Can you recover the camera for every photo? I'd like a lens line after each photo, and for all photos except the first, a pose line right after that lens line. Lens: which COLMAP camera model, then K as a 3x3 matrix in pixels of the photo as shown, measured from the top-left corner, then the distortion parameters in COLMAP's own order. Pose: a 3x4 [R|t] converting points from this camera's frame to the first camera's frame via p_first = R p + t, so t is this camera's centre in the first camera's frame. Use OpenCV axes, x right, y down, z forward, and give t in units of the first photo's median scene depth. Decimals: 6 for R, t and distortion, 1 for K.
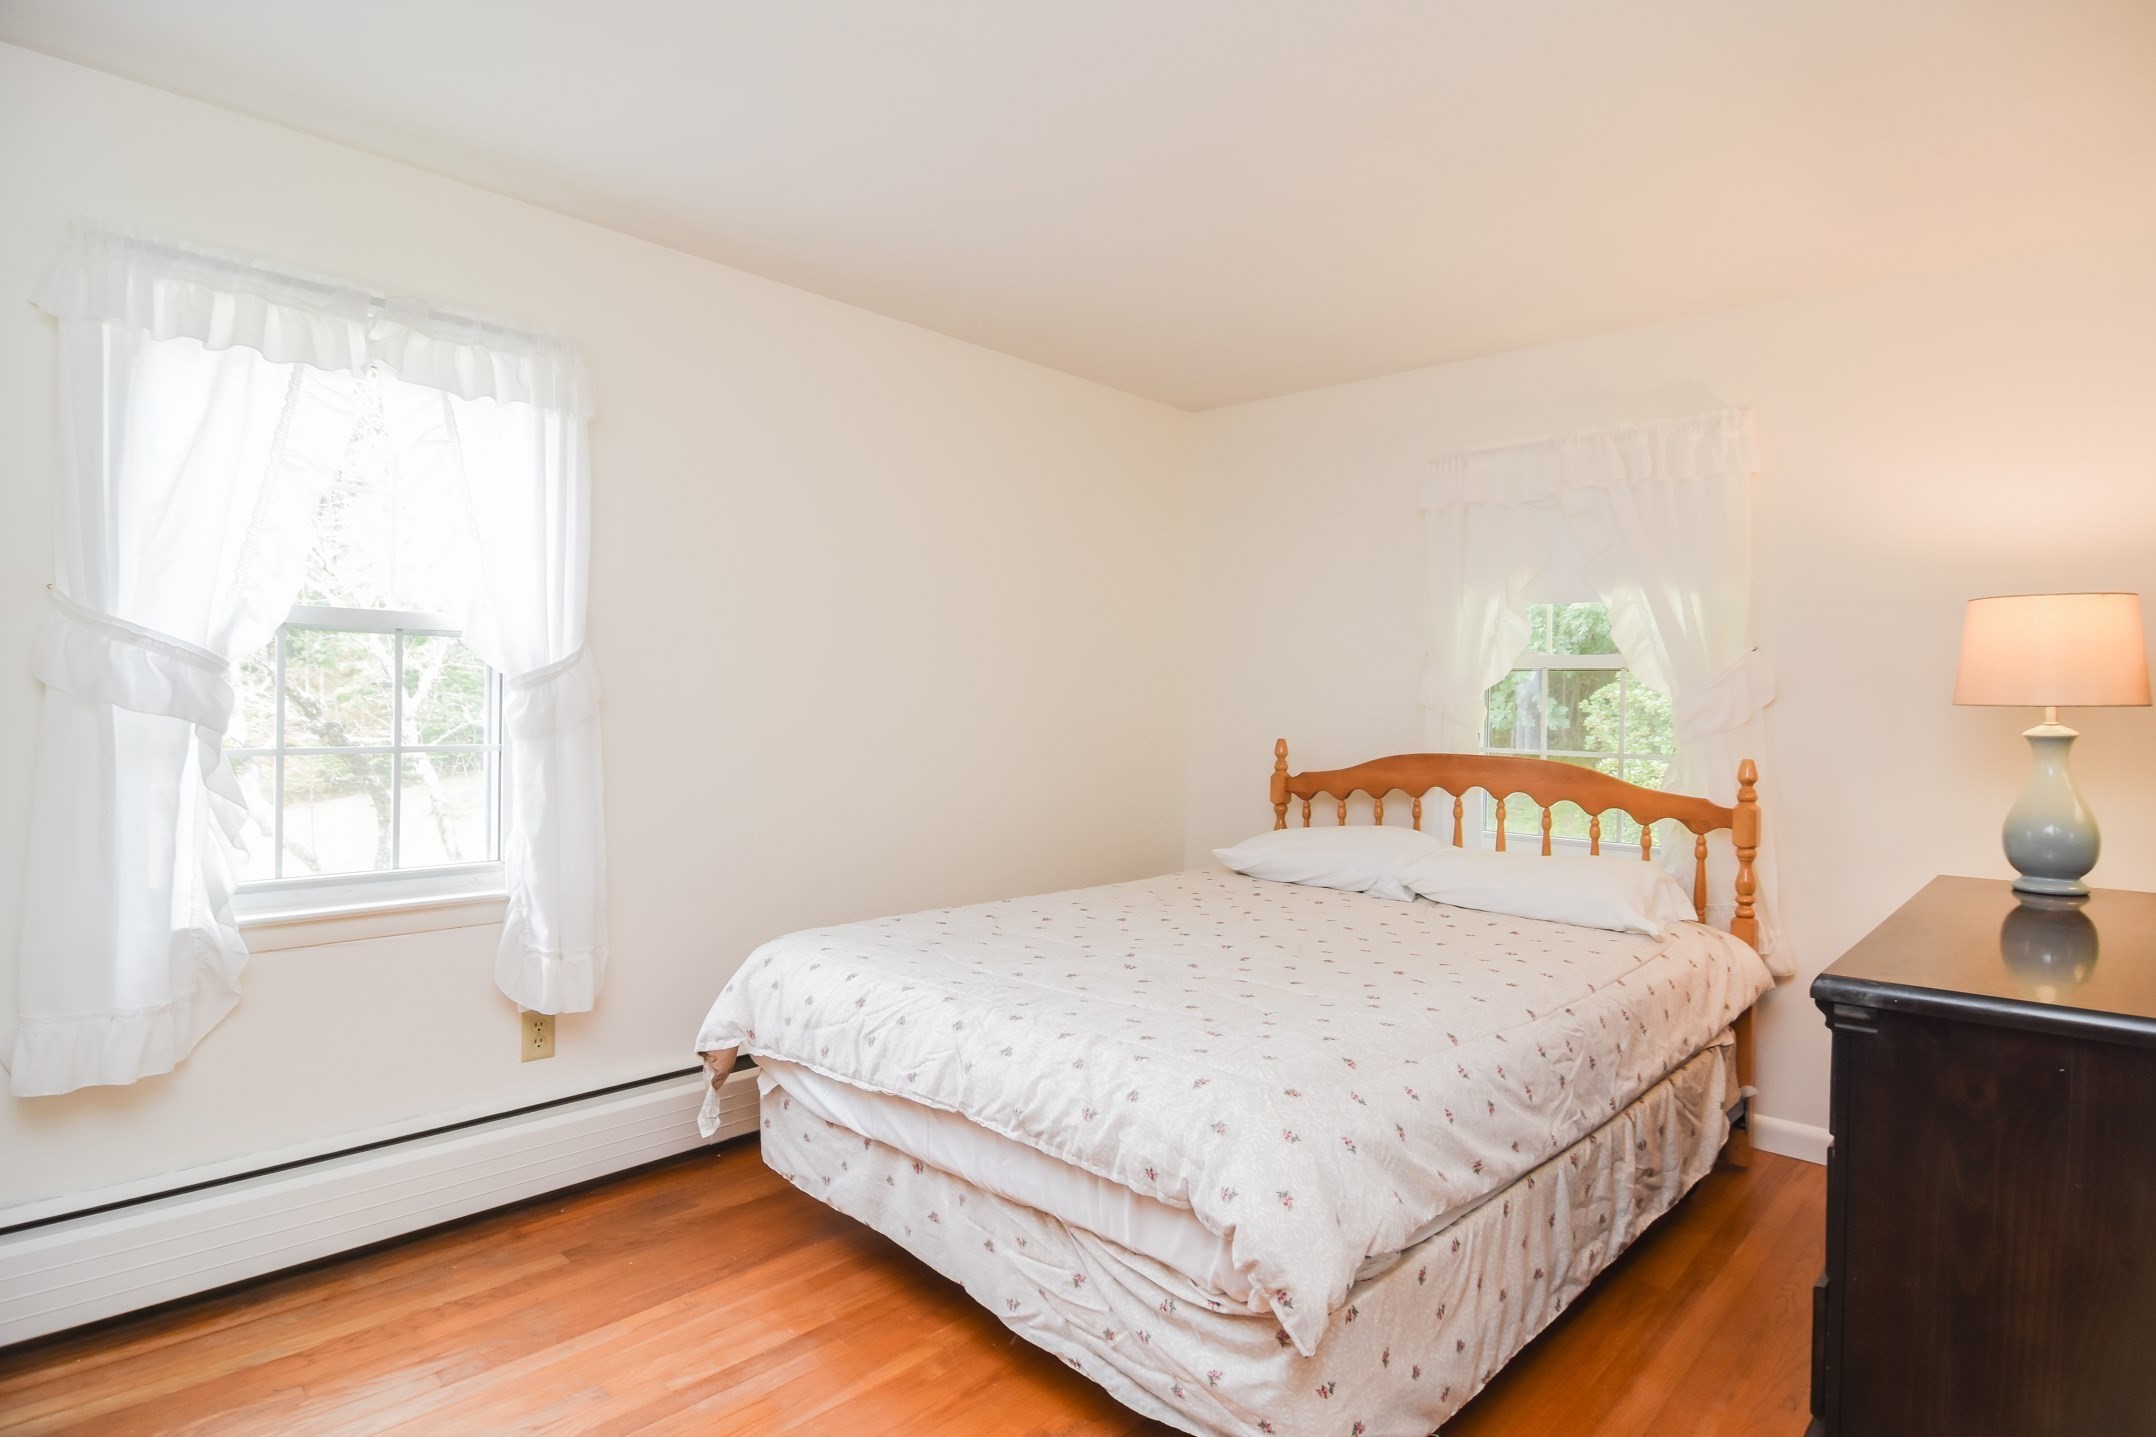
lens RADIAL K [[1152.0, 0, 1078.0], [0, 1152.0, 718.5], [0, 0, 1]] dist [-0.003610, -0.013743]
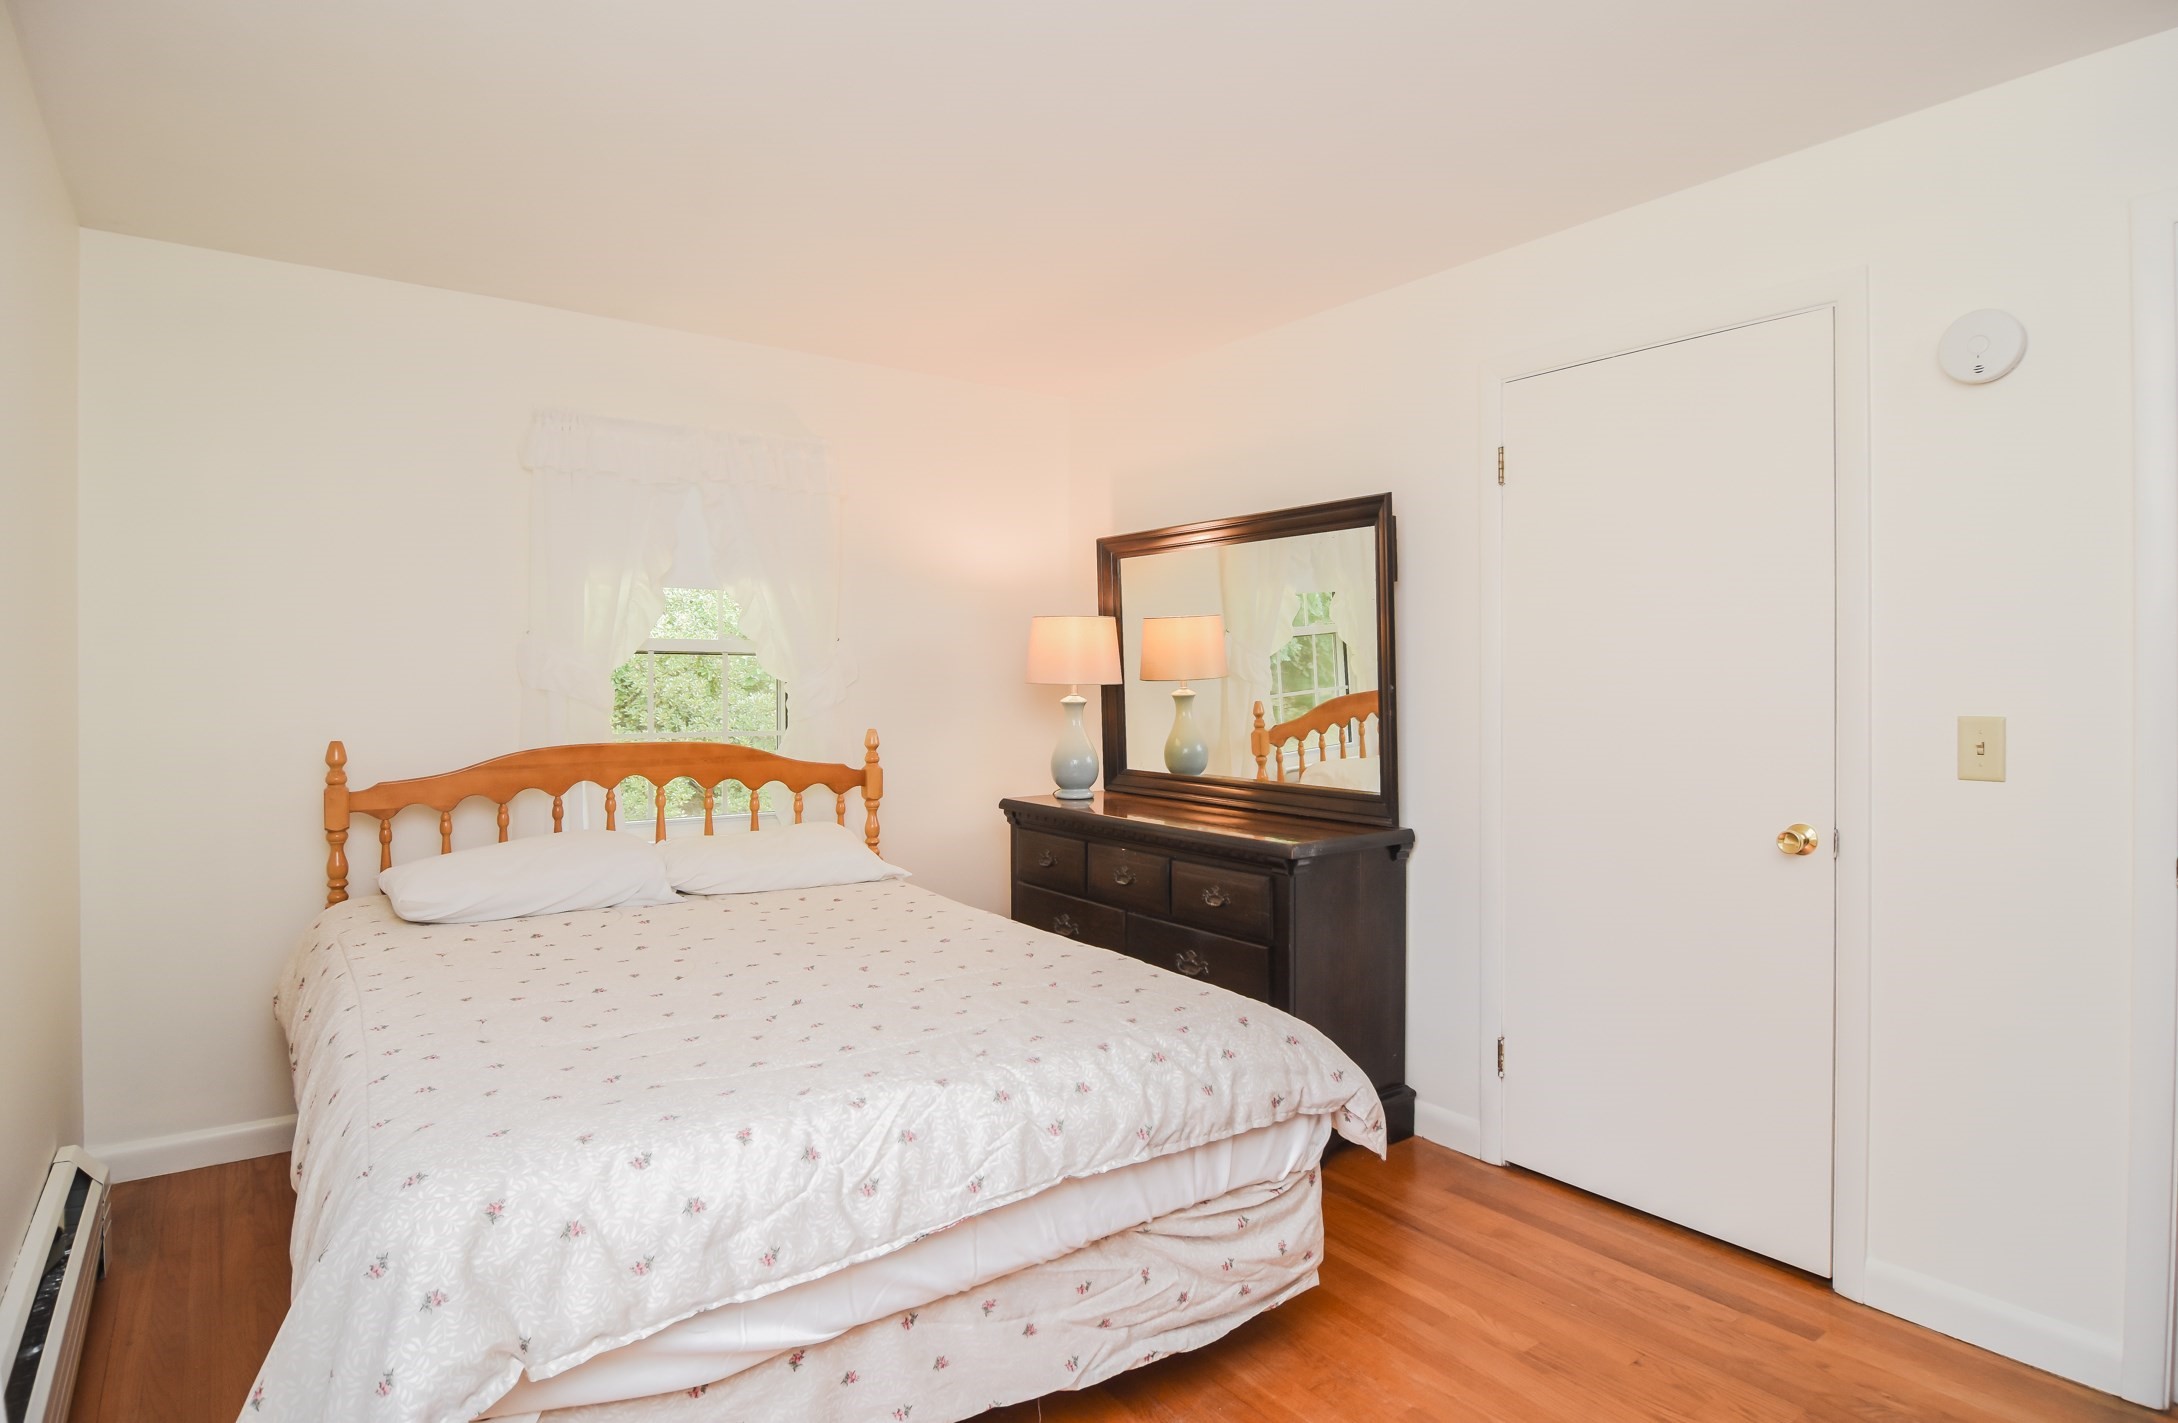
lens RADIAL K [[1166.5, 0, 1087.4], [0, 1166.5, 693.7], [0, 0, 1]] dist [0.001804, -0.021140]
pose [[0.183774, -0.026644, 0.982607, -0.791093], [0.017227, 0.999566, 0.023882, -0.037580], [-0.982817, 0.012538, 0.184154, 0.675266]]
